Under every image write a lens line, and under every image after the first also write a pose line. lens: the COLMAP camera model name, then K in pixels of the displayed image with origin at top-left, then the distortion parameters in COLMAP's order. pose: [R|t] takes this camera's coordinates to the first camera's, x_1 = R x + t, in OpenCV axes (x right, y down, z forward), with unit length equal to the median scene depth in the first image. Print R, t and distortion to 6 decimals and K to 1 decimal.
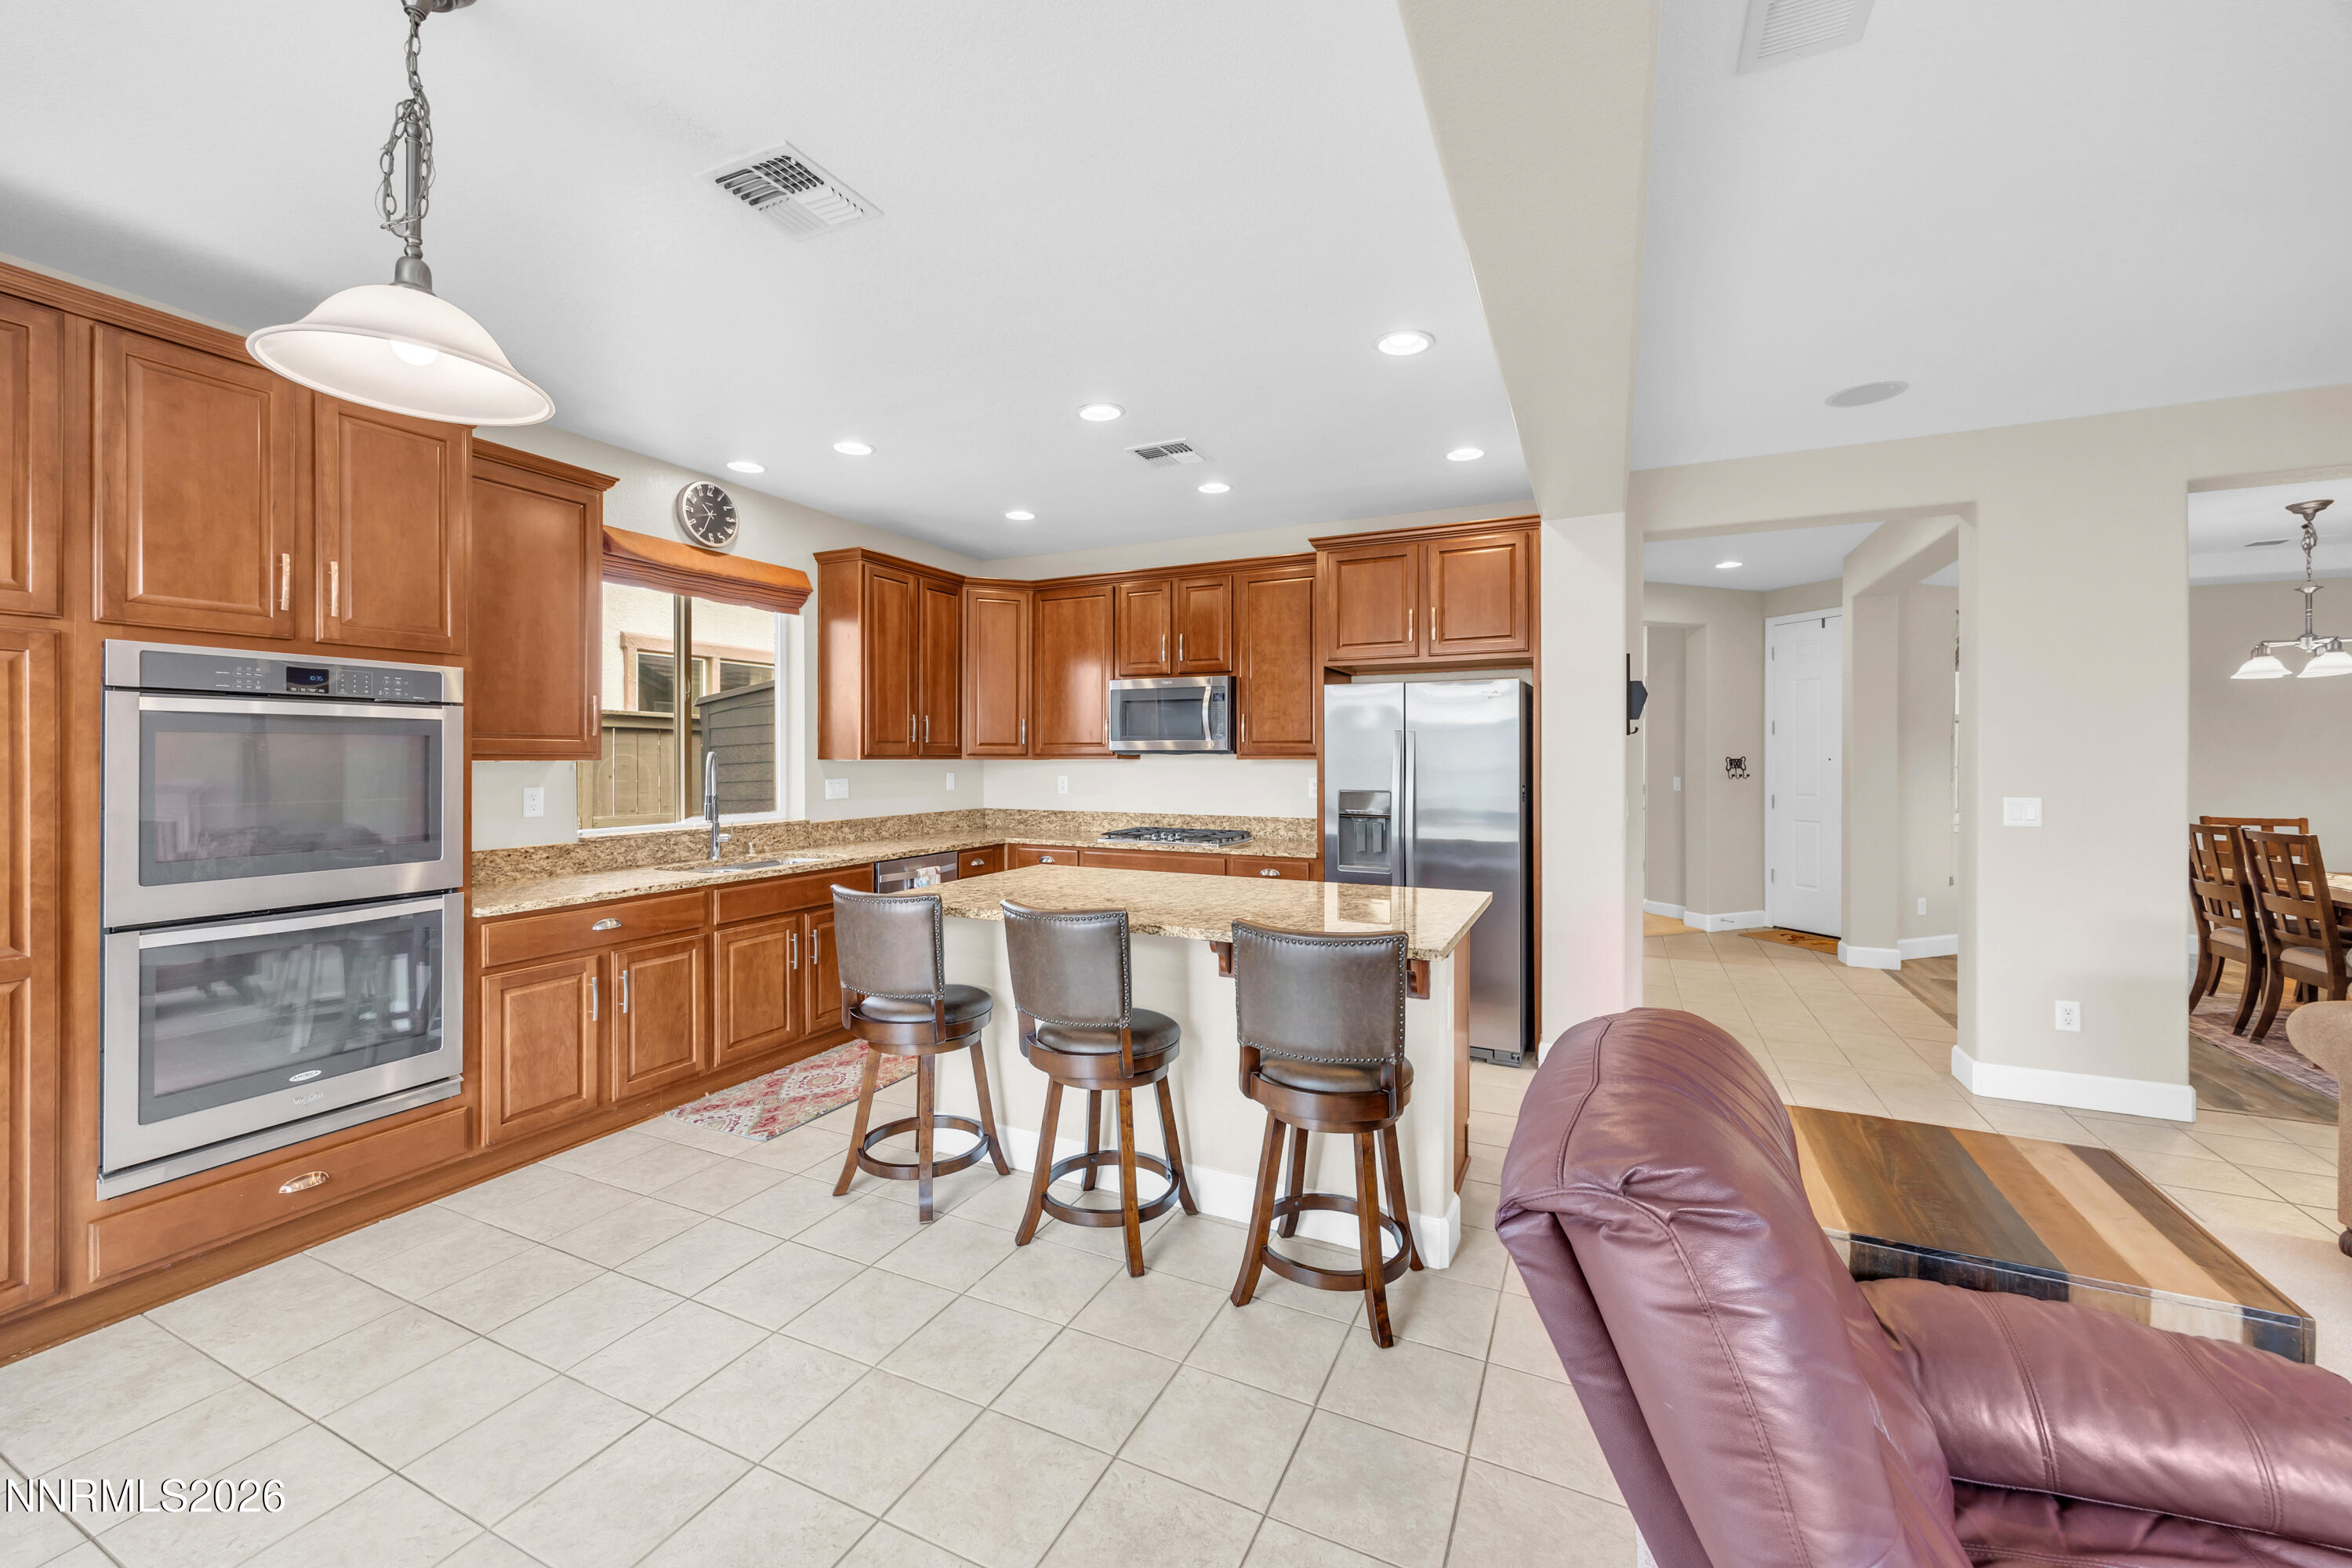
lens RADIAL K [[902.9, 0, 1175.6], [0, 902.9, 777.0], [0, 0, 1]] dist [-0.002615, -0.000551]
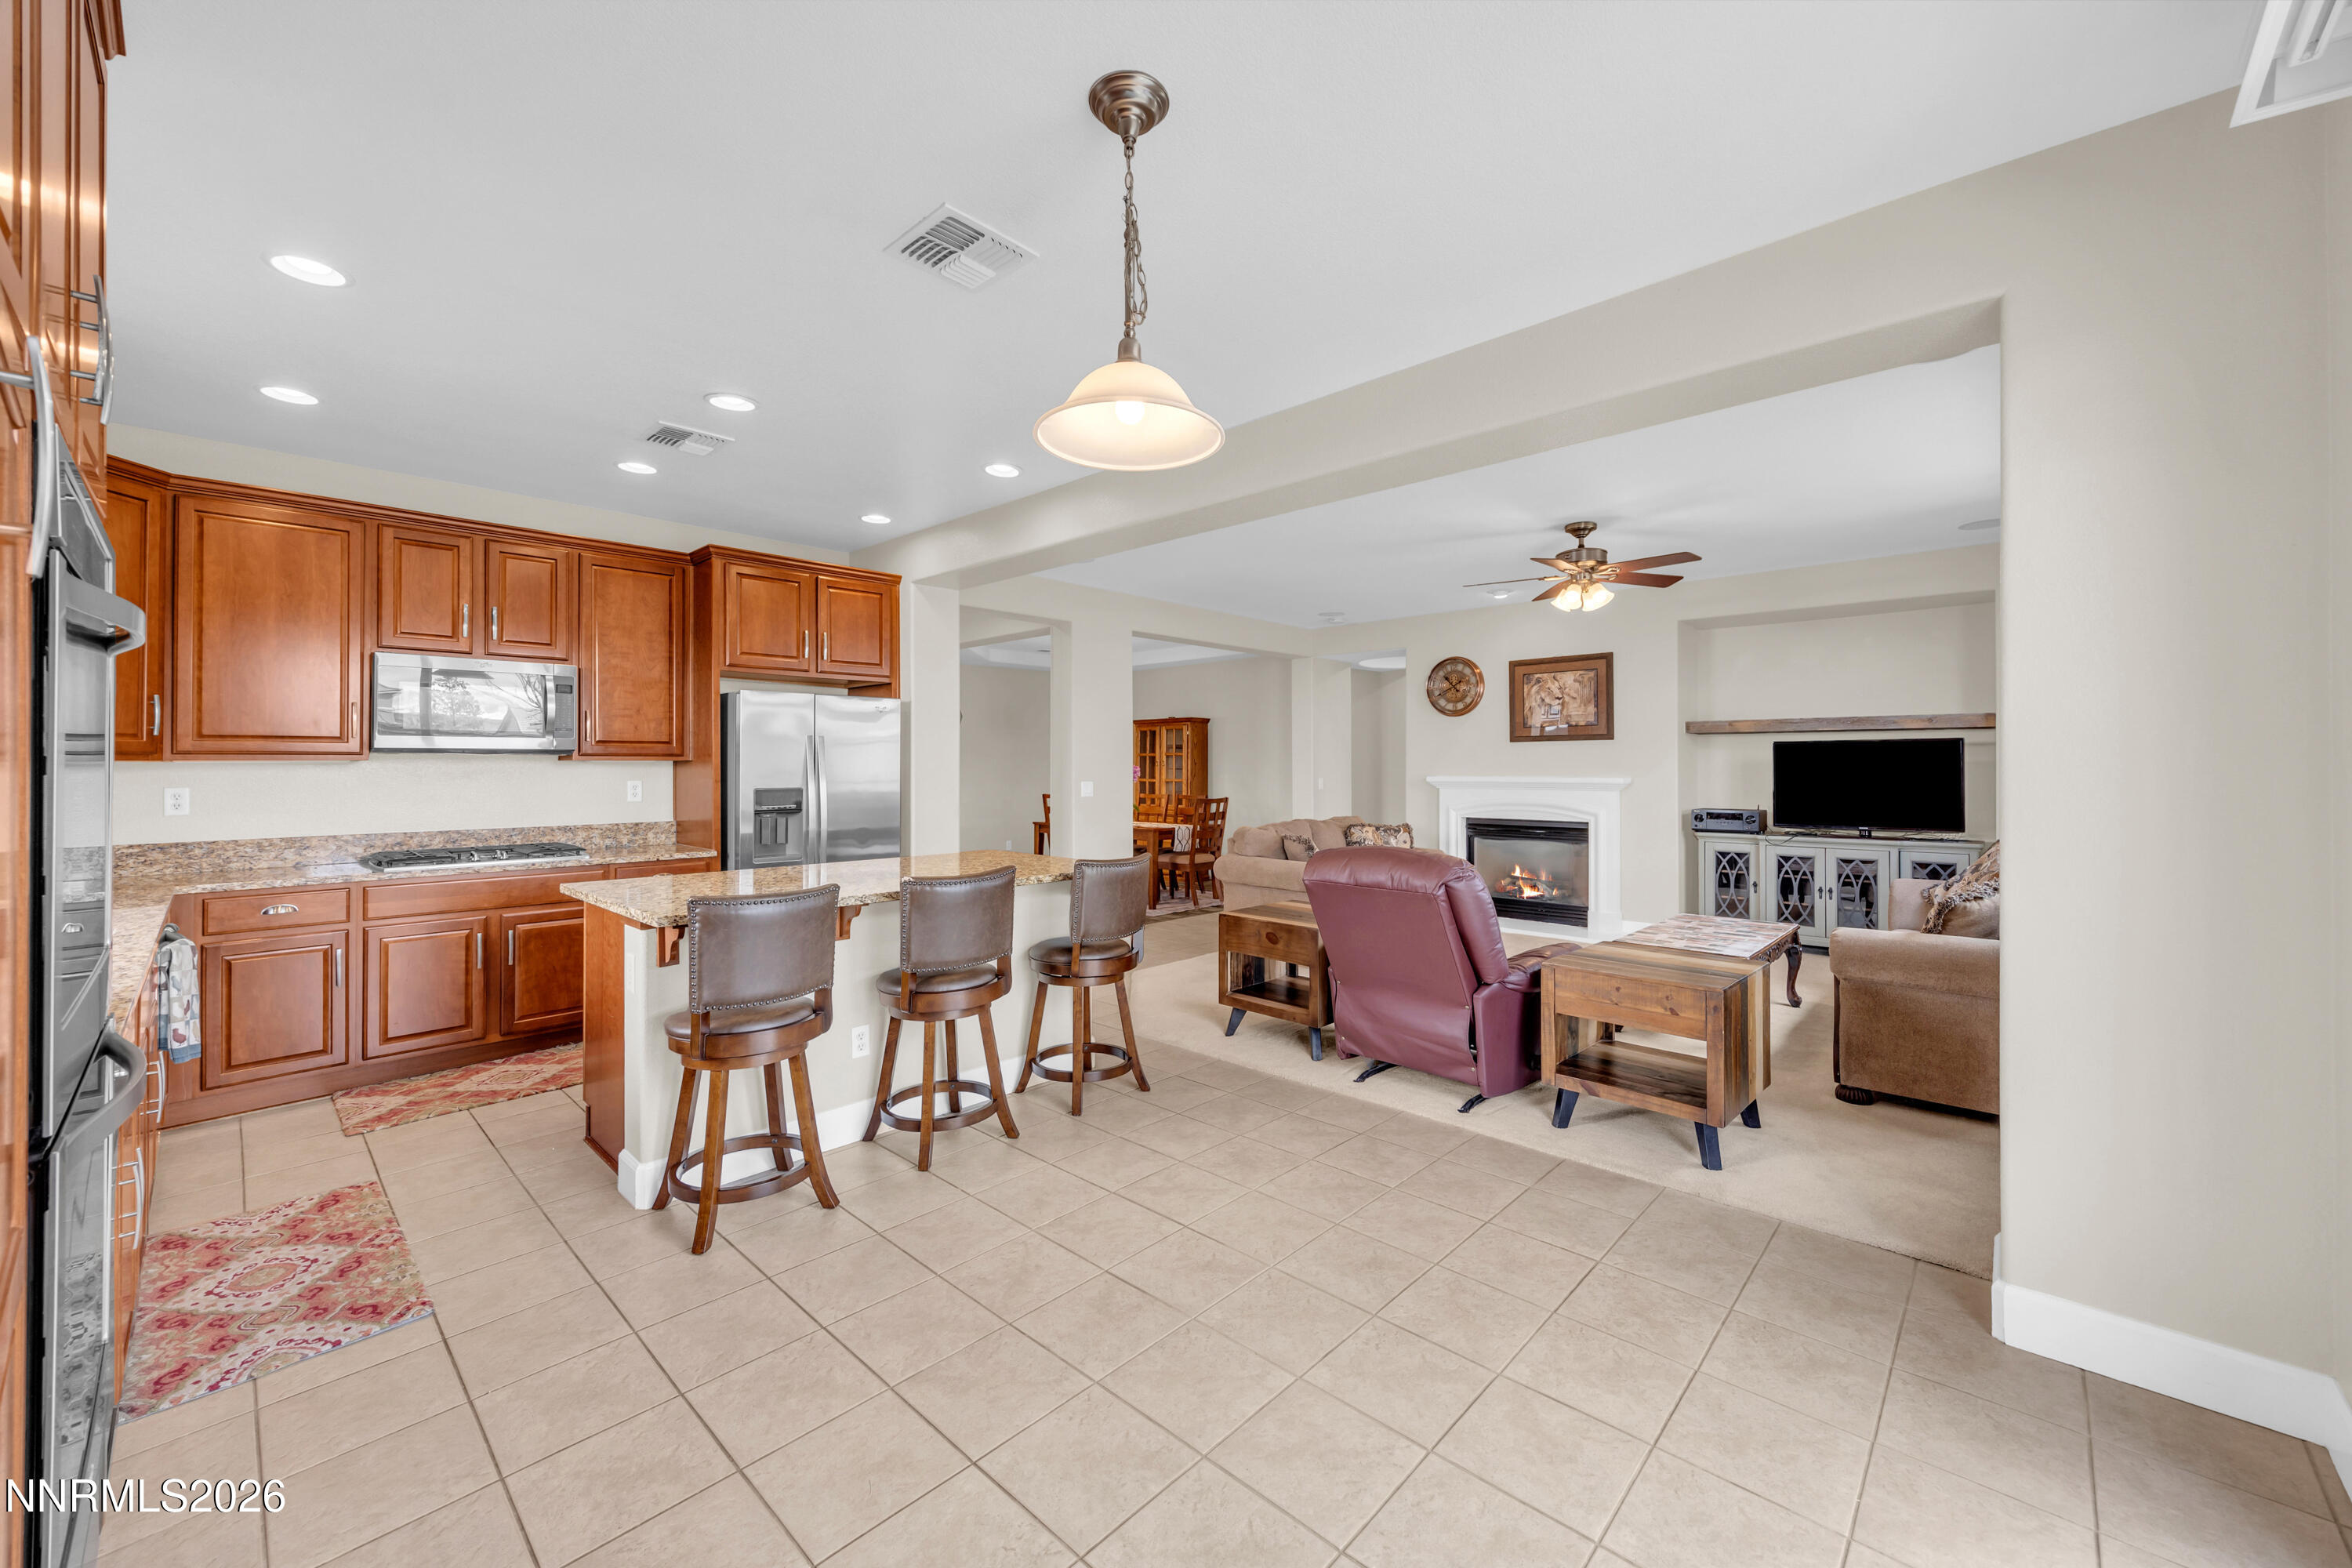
lens RADIAL K [[945.7, 0, 1179.5], [0, 945.7, 769.3], [0, 0, 1]] dist [0.000993, 0.000080]
pose [[0.296934, -0.000891, 0.954897, -0.704598], [0.023371, 0.999707, -0.006335, 0.008780], [-0.954612, 0.024198, 0.296868, 0.179158]]
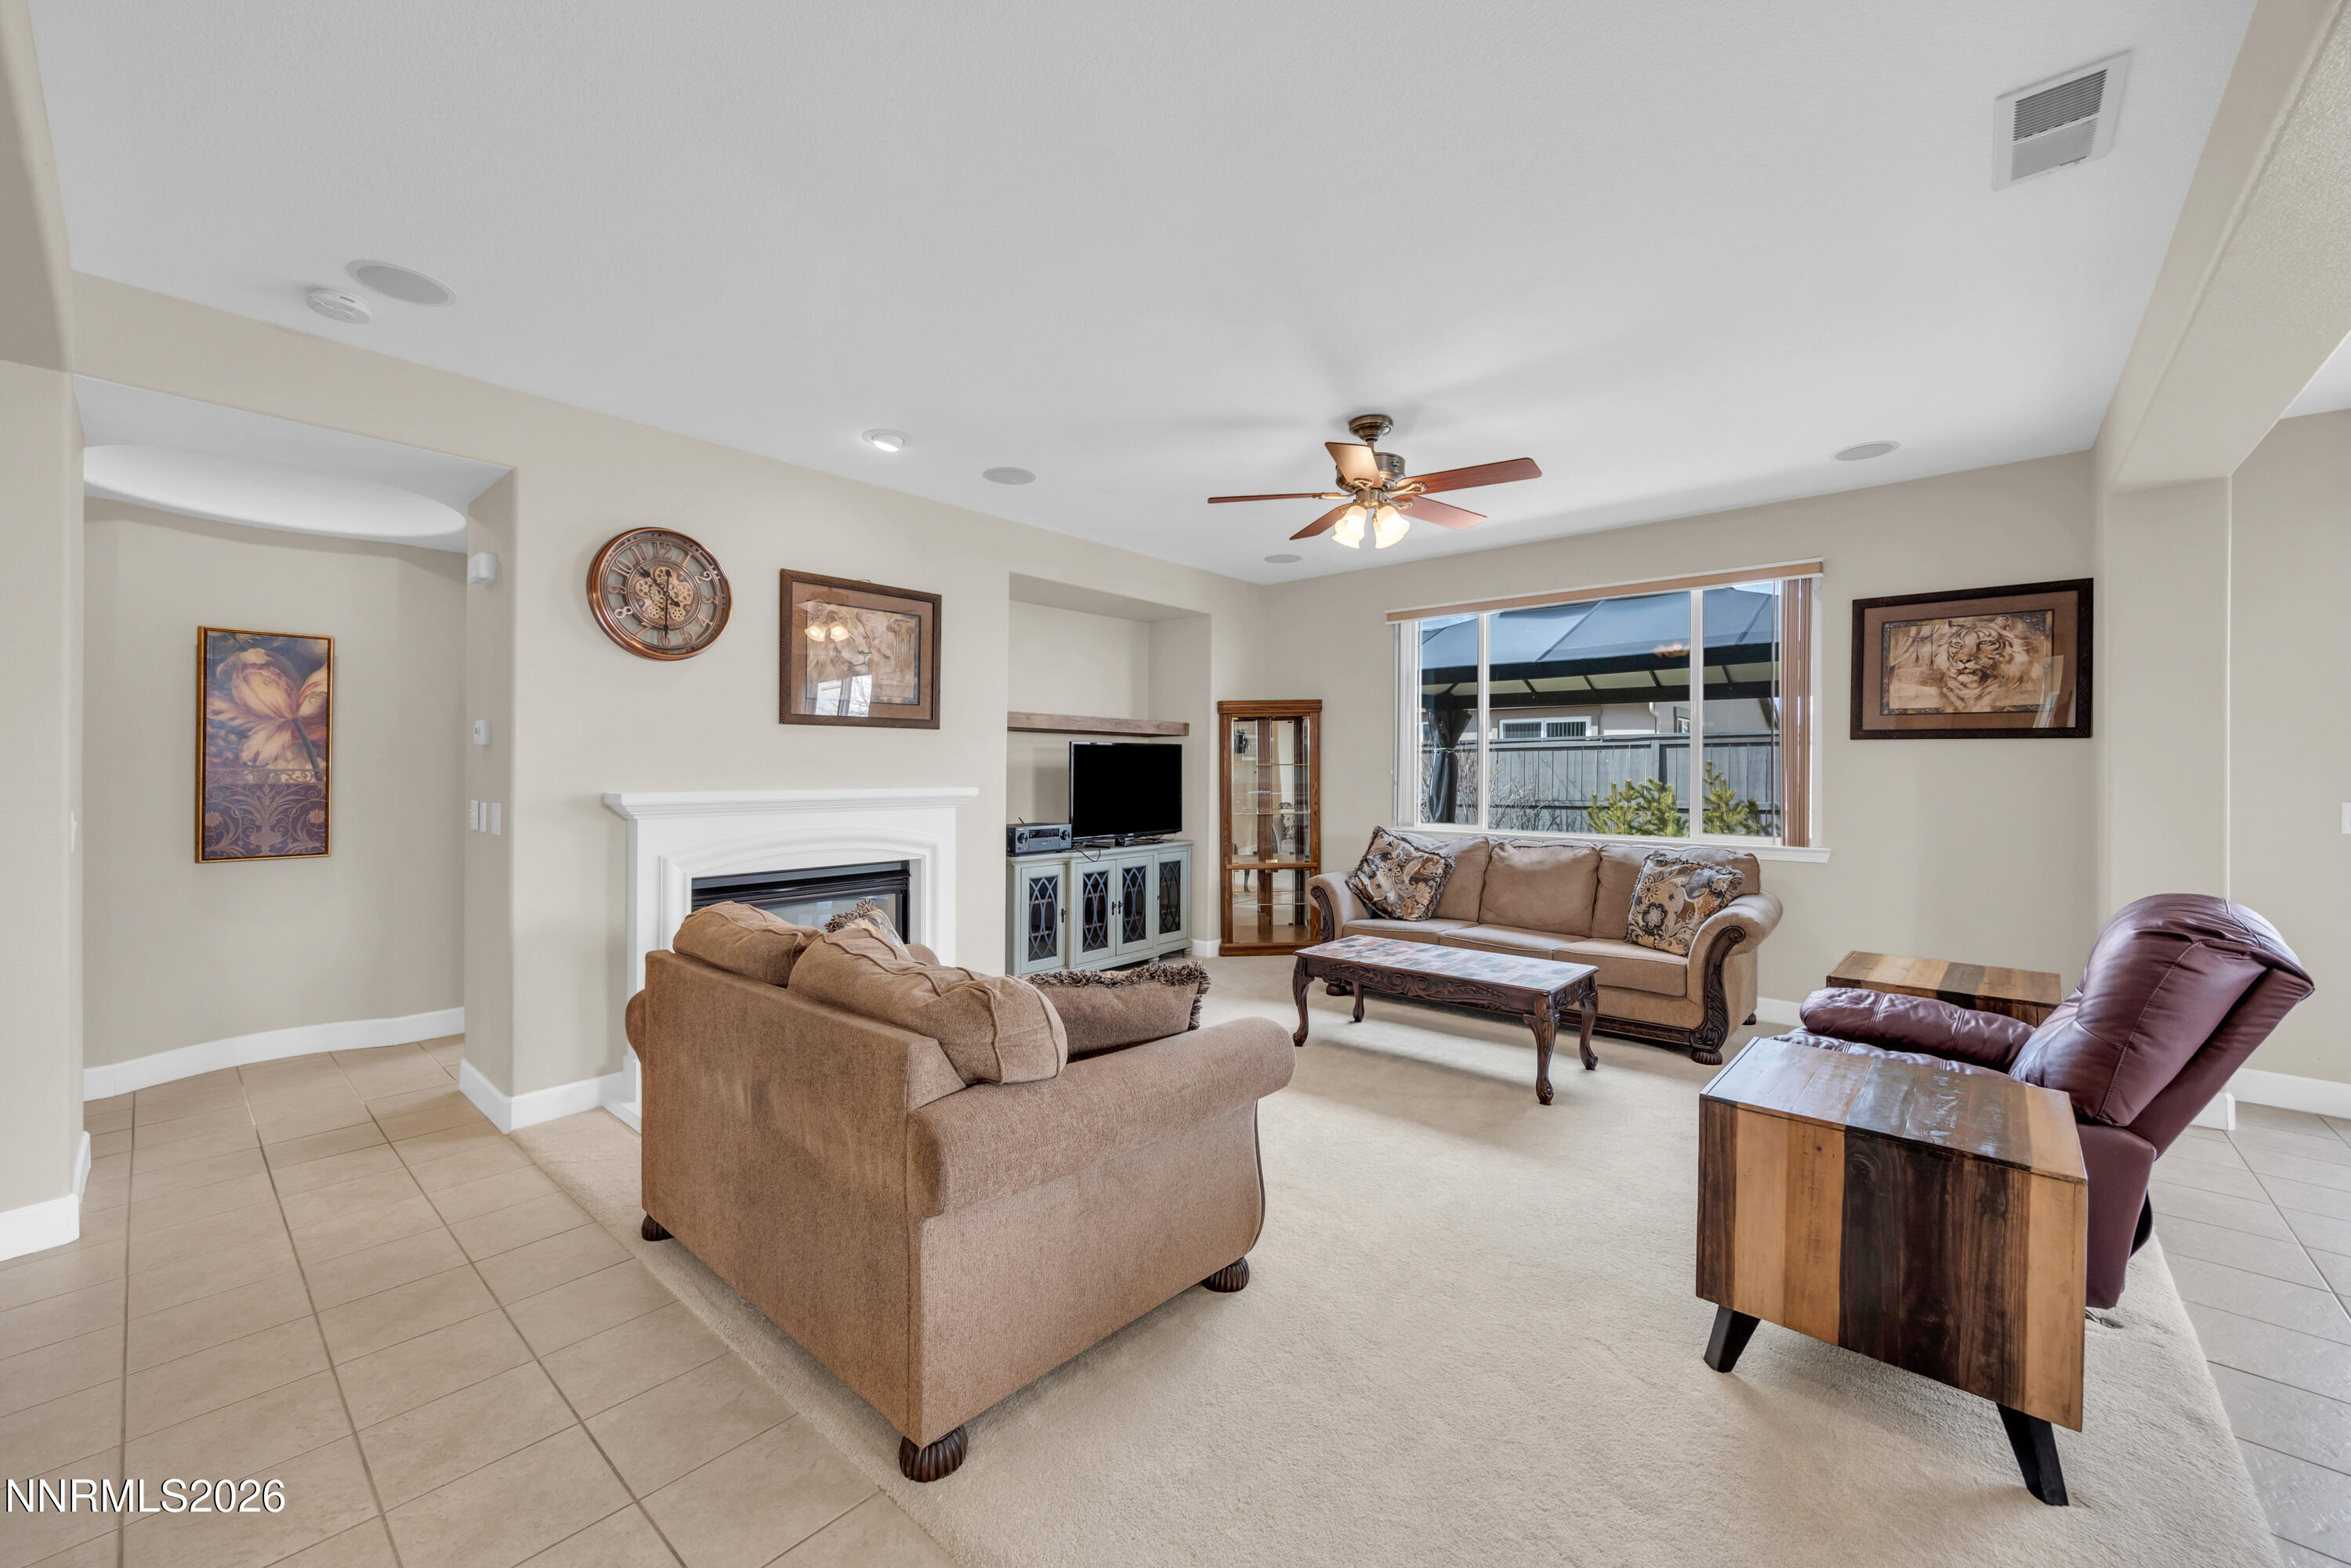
lens RADIAL K [[906.5, 0, 1165.9], [0, 906.5, 790.0], [0, 0, 1]] dist [-0.000607, -0.000057]
pose [[-0.962221, -0.004075, 0.272240, 0.520554], [0.007514, 0.999110, 0.041513, -0.006941], [-0.272167, 0.041990, -0.961333, 0.851395]]
